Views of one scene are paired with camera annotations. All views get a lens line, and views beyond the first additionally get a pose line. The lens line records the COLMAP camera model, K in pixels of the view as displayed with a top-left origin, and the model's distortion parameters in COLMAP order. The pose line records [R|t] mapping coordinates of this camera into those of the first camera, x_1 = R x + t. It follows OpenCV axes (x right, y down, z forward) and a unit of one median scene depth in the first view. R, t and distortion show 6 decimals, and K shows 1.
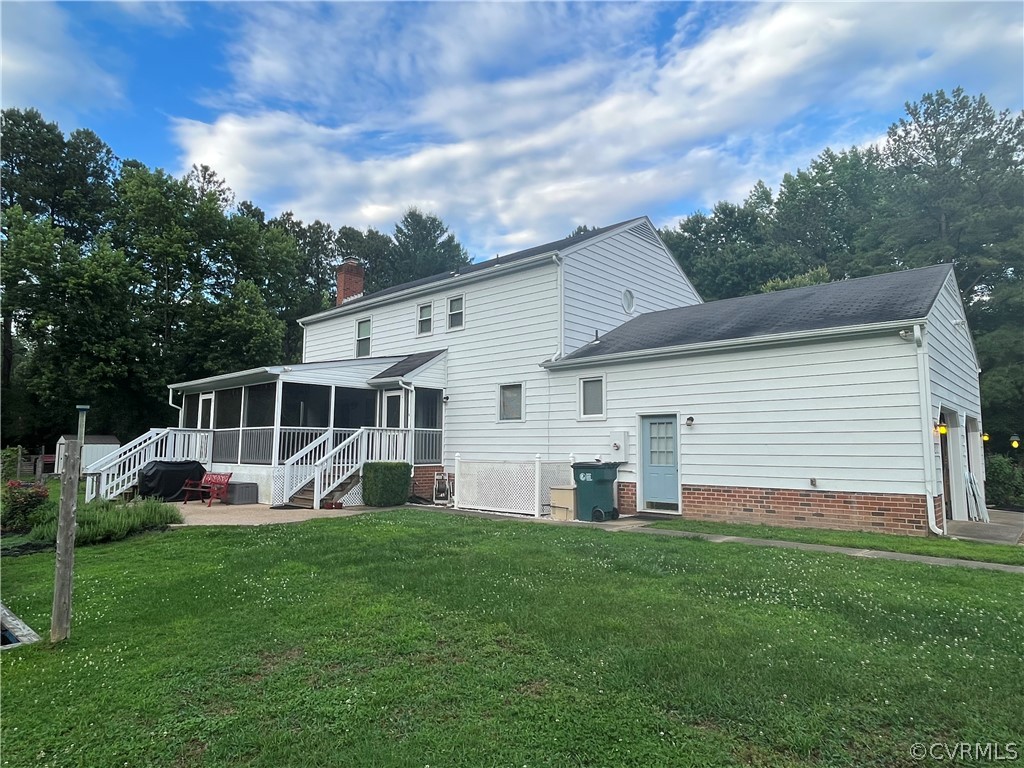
lens RADIAL K [[610.4, 0, 512.0], [0, 610.4, 384.0], [0, 0, 1]] dist [0.001907, -0.001915]
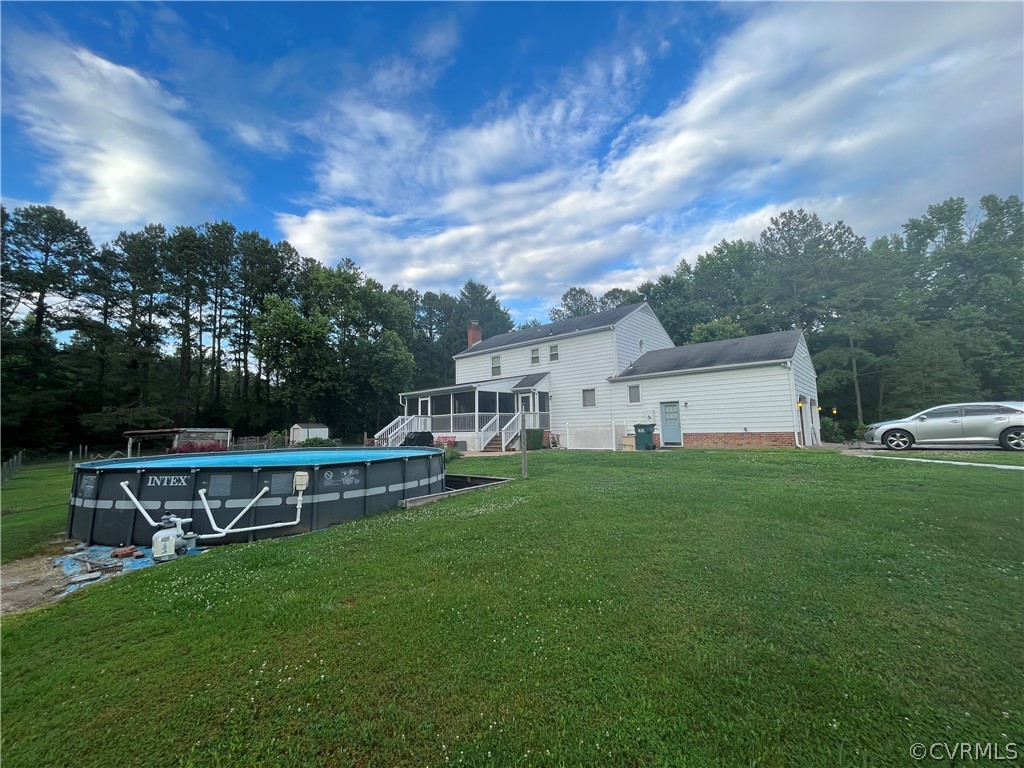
lens RADIAL K [[412.2, 0, 512.0], [0, 412.2, 384.0], [0, 0, 1]] dist [-0.002192, -0.000028]
pose [[0.999590, -0.026089, 0.011835, -0.082785], [0.026128, 0.999653, -0.003217, -0.005554], [-0.011747, 0.003524, 0.999925, -0.112350]]
